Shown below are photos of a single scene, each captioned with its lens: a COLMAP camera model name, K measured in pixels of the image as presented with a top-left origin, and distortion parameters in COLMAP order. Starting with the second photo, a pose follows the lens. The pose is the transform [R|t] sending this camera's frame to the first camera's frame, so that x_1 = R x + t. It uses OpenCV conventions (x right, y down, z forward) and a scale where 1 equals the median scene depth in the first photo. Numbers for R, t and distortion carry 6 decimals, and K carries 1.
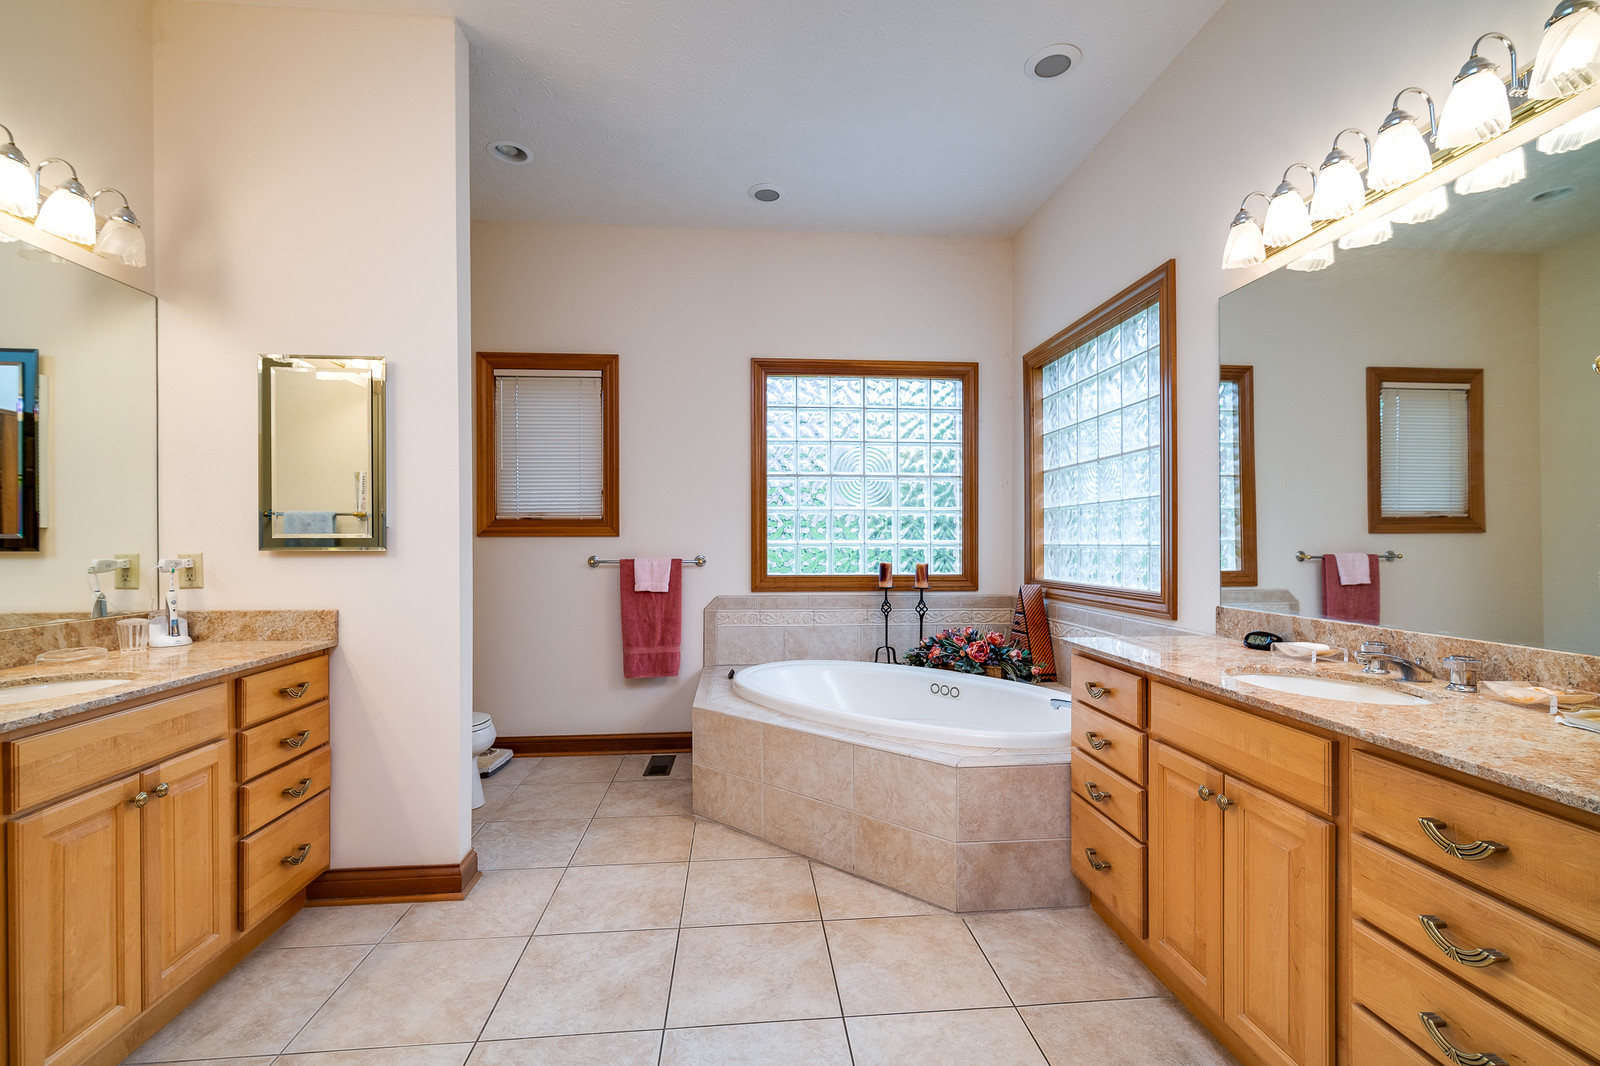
lens RADIAL K [[700.7, 0, 810.3], [0, 700.7, 541.9], [0, 0, 1]] dist [0.002363, 0.001147]
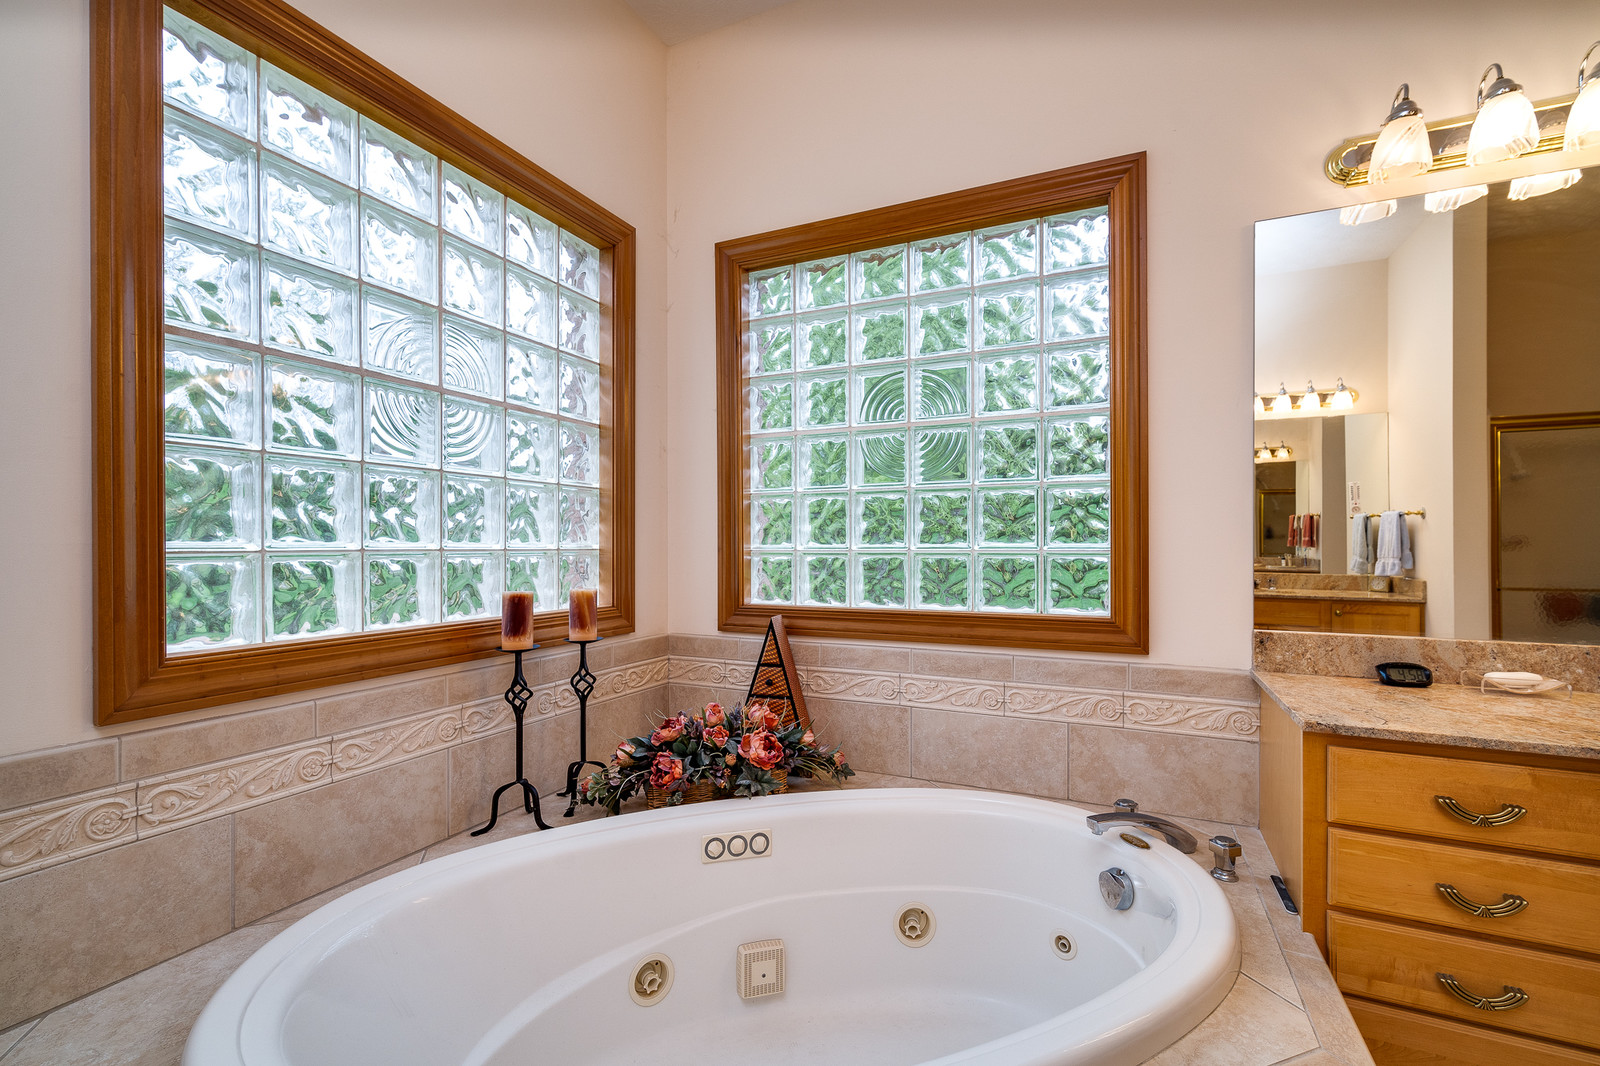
lens RADIAL K [[700.7, 0, 799.7], [0, 700.7, 528.2], [0, 0, 1]] dist [0.002363, 0.001147]
pose [[0.482330, 0.021156, 0.875734, -0.195983], [-0.004746, 0.999757, -0.021538, -0.001328], [-0.875977, 0.006232, 0.482313, 0.632693]]
